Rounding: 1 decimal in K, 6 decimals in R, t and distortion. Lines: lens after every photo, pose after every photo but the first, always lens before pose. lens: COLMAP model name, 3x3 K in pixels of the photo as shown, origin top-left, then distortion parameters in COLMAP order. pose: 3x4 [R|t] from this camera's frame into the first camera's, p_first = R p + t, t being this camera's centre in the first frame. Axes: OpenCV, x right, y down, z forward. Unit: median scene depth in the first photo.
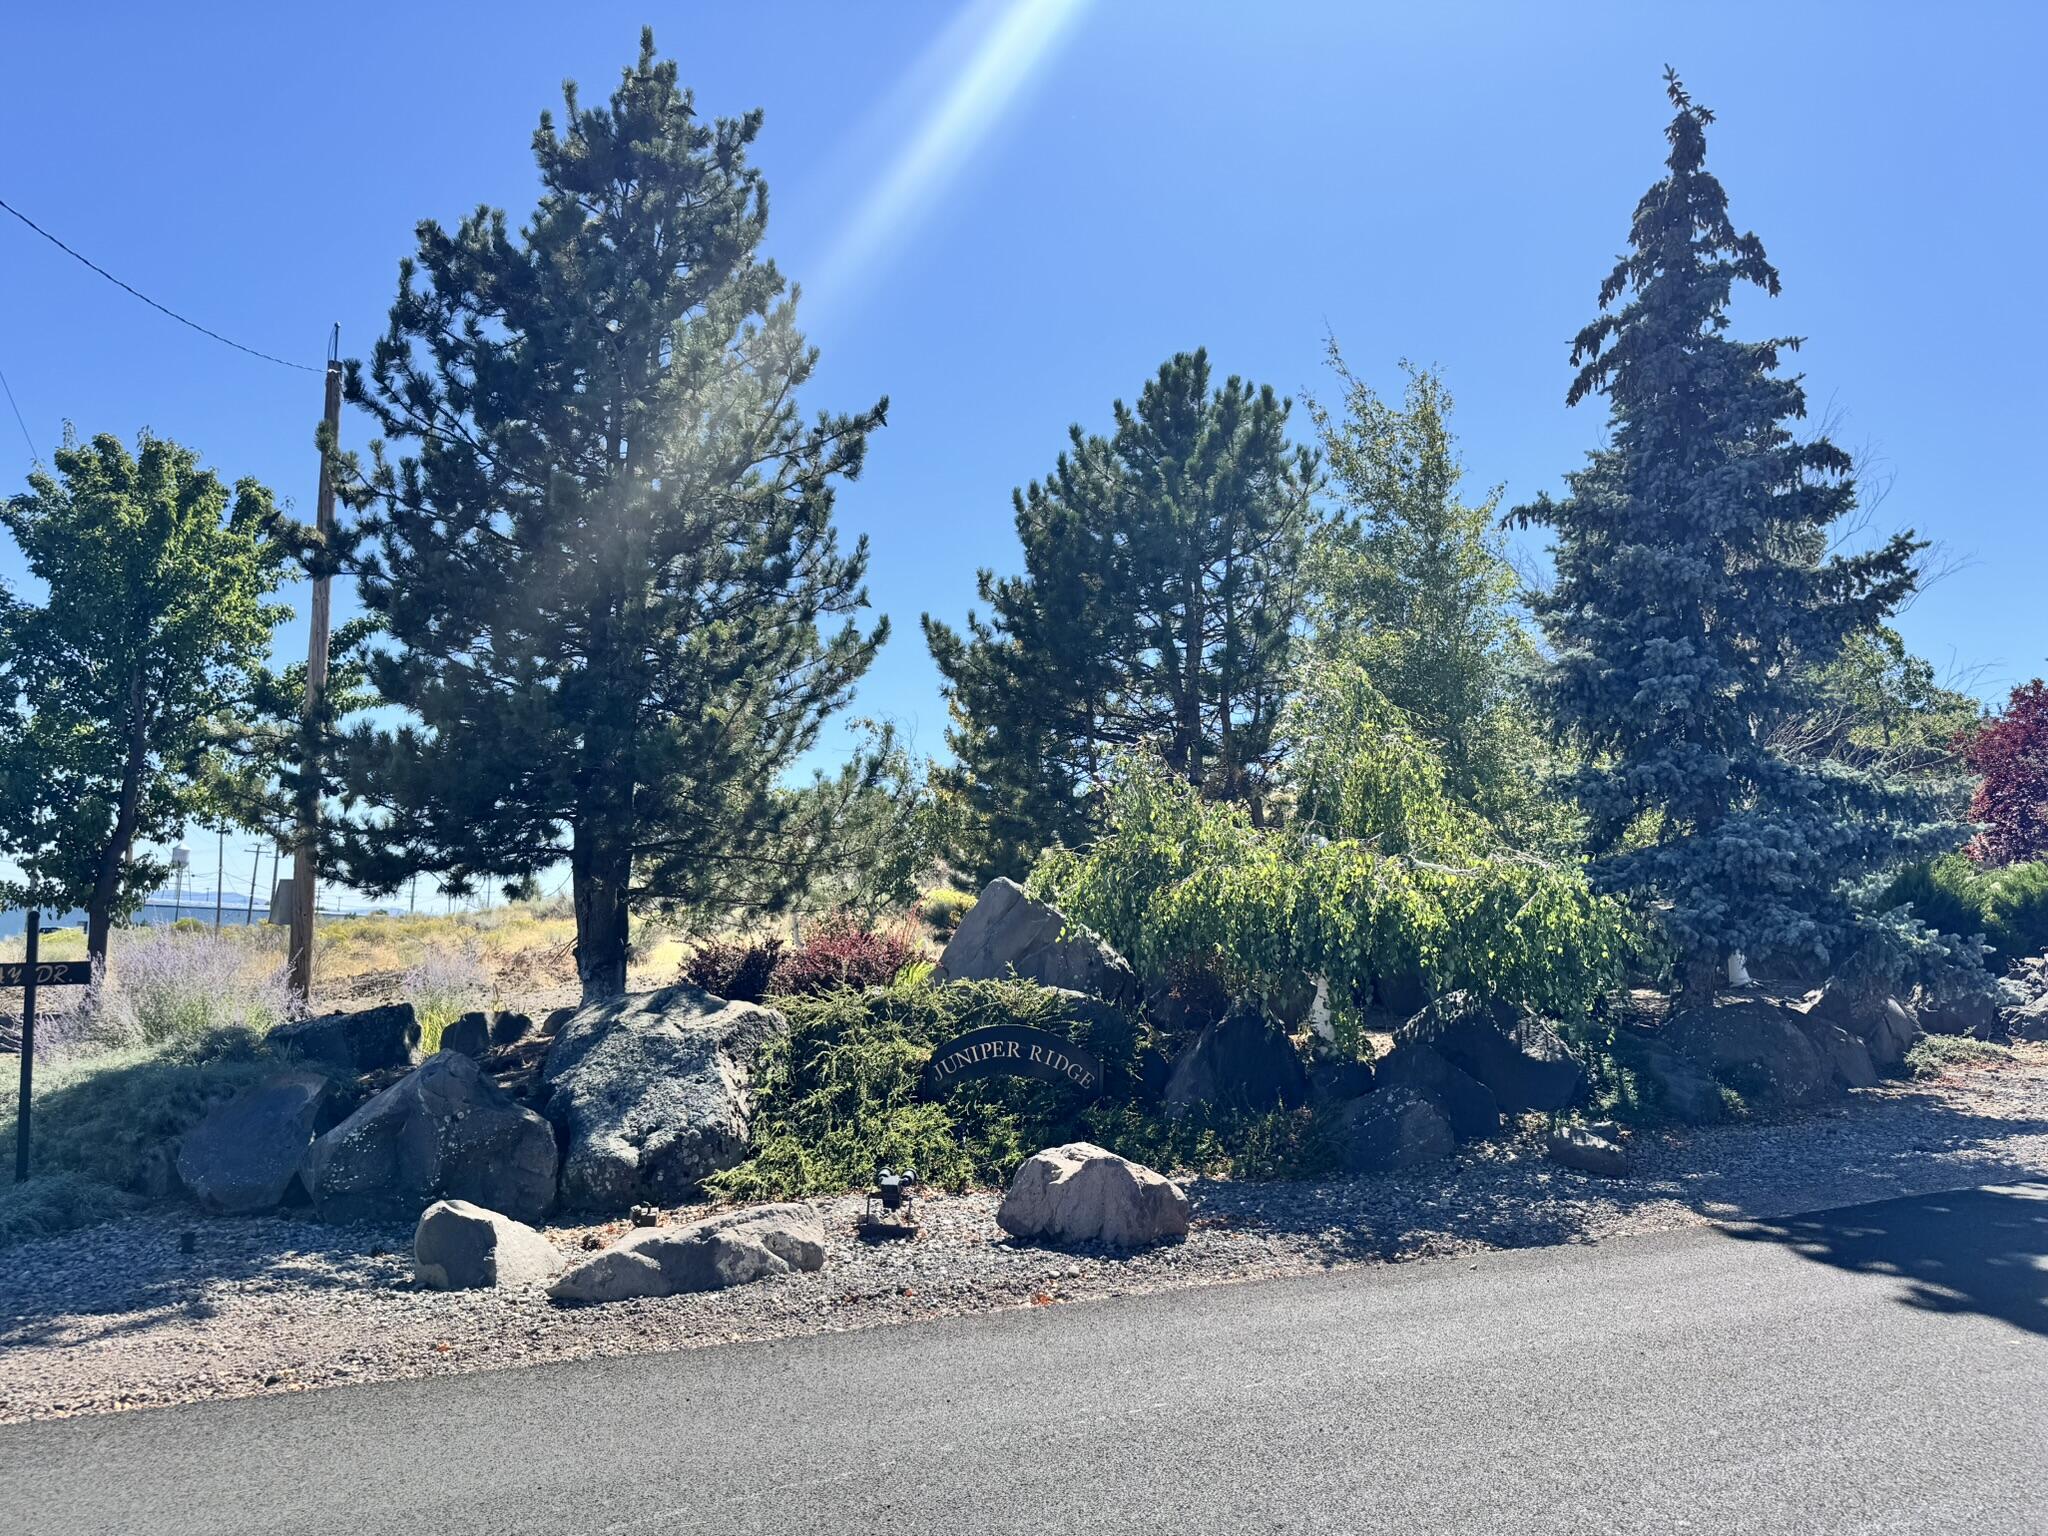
lens RADIAL K [[1406.2, 0, 985.5], [0, 1406.2, 649.2], [0, 0, 1]] dist [0.142858, -0.213630]
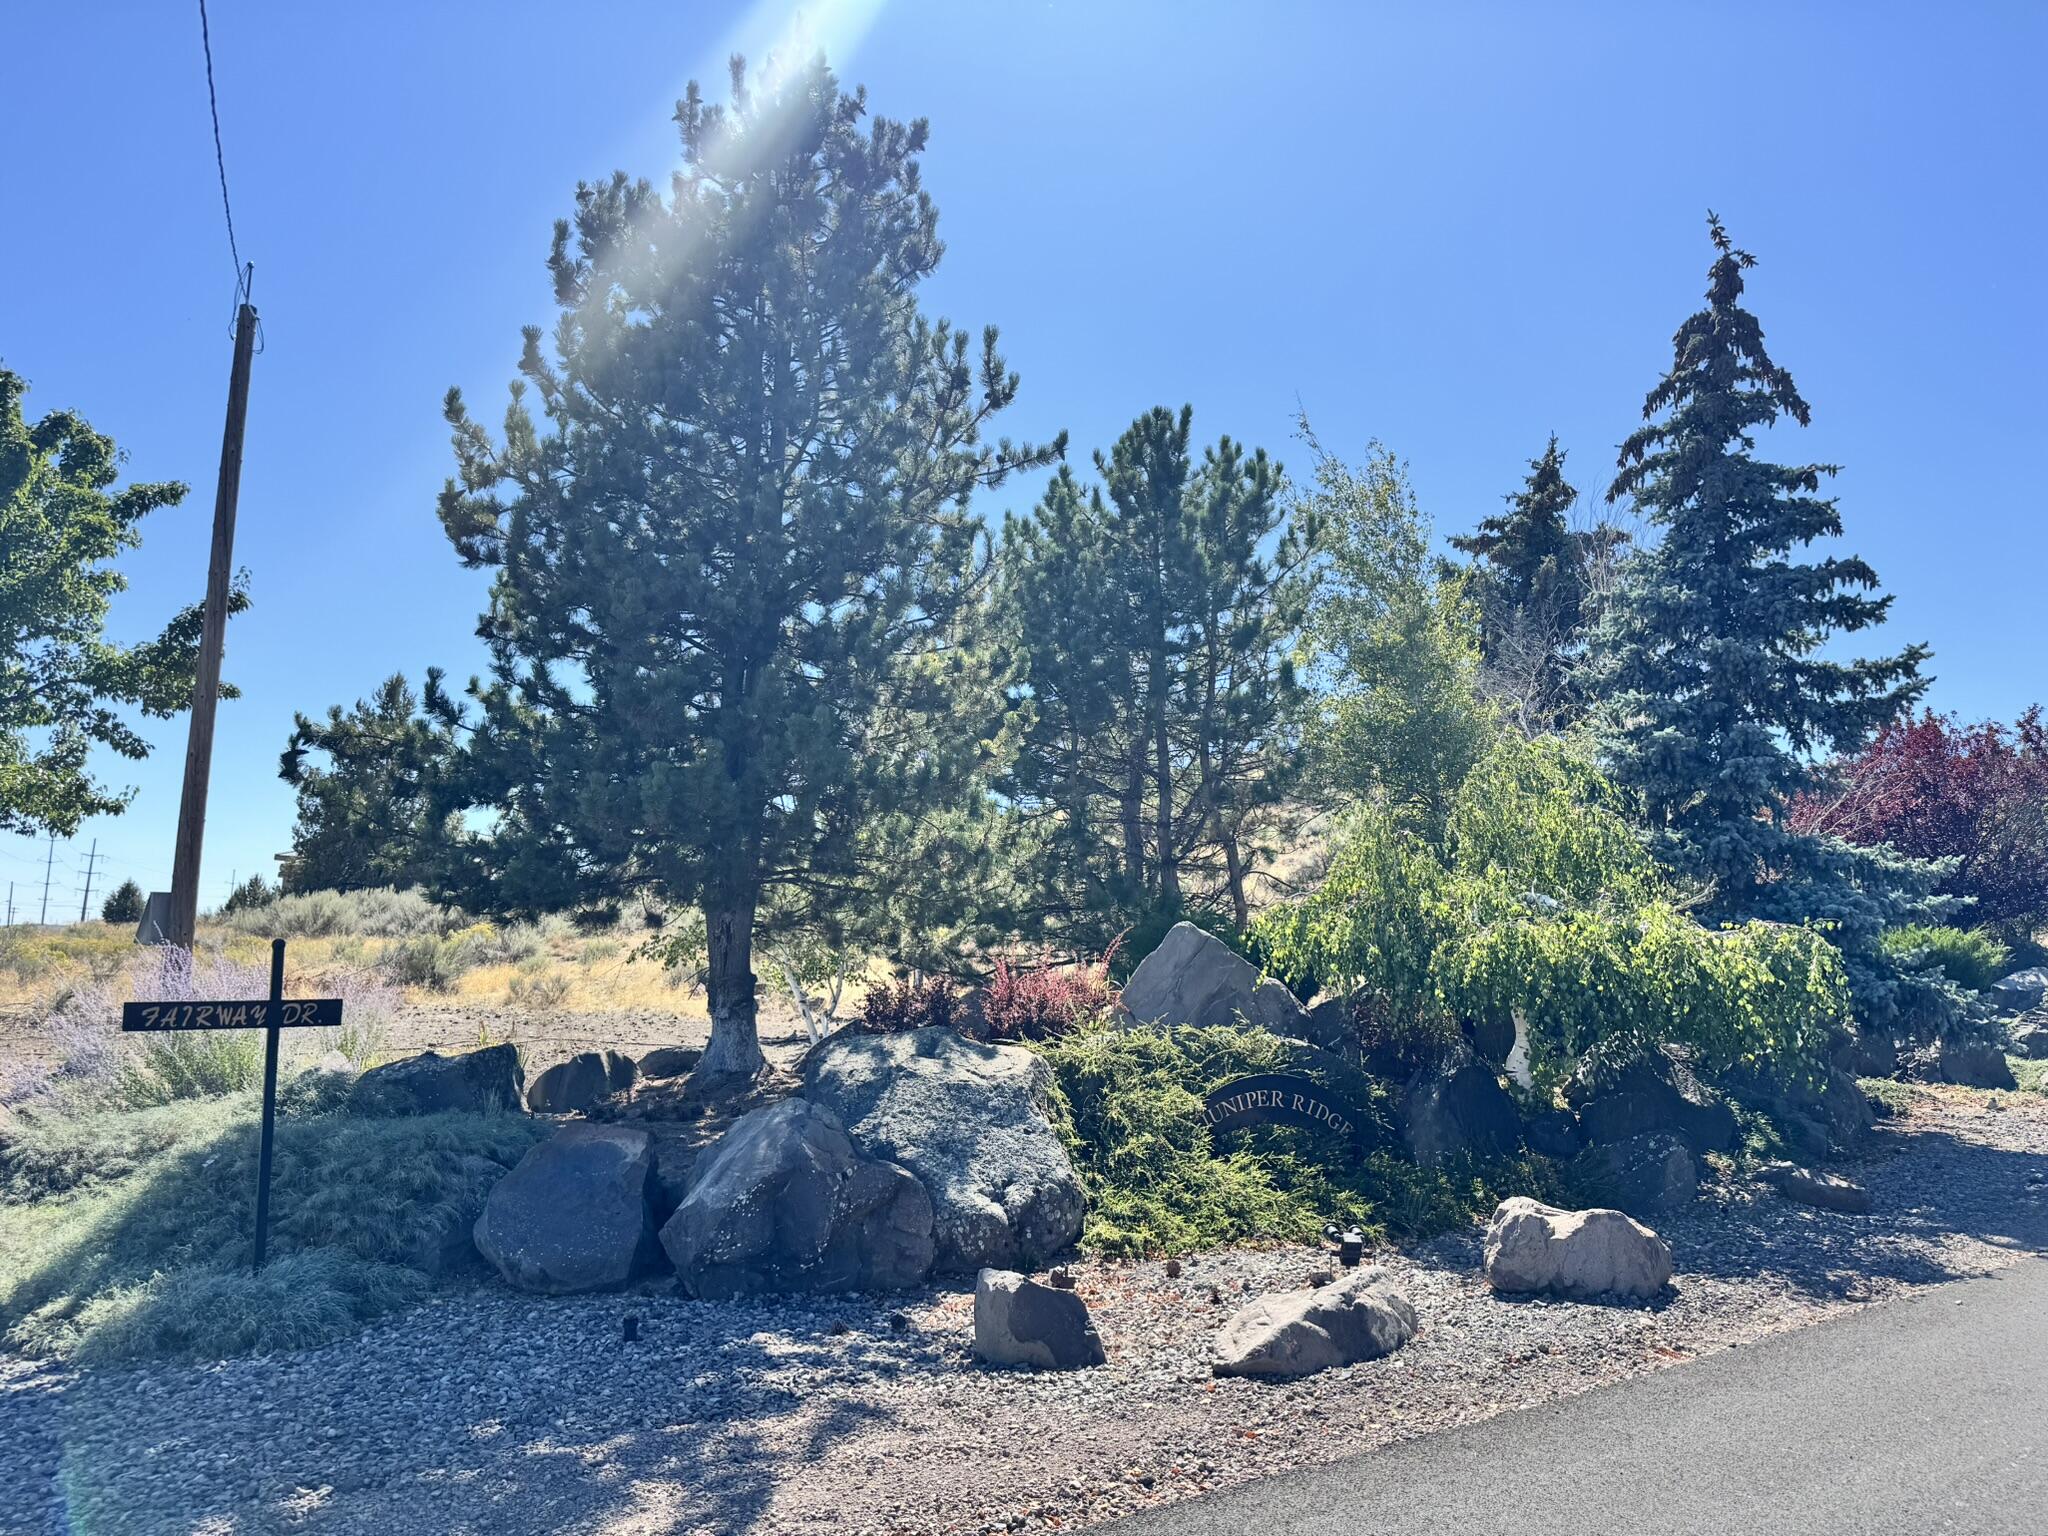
lens RADIAL K [[1406.2, 0, 985.5], [0, 1406.2, 649.2], [0, 0, 1]] dist [0.142858, -0.213630]
pose [[0.966877, 0.073356, 0.244473, -0.362529], [-0.068327, 0.997241, -0.029002, 0.008093], [-0.245926, 0.011337, 0.969222, 0.060126]]
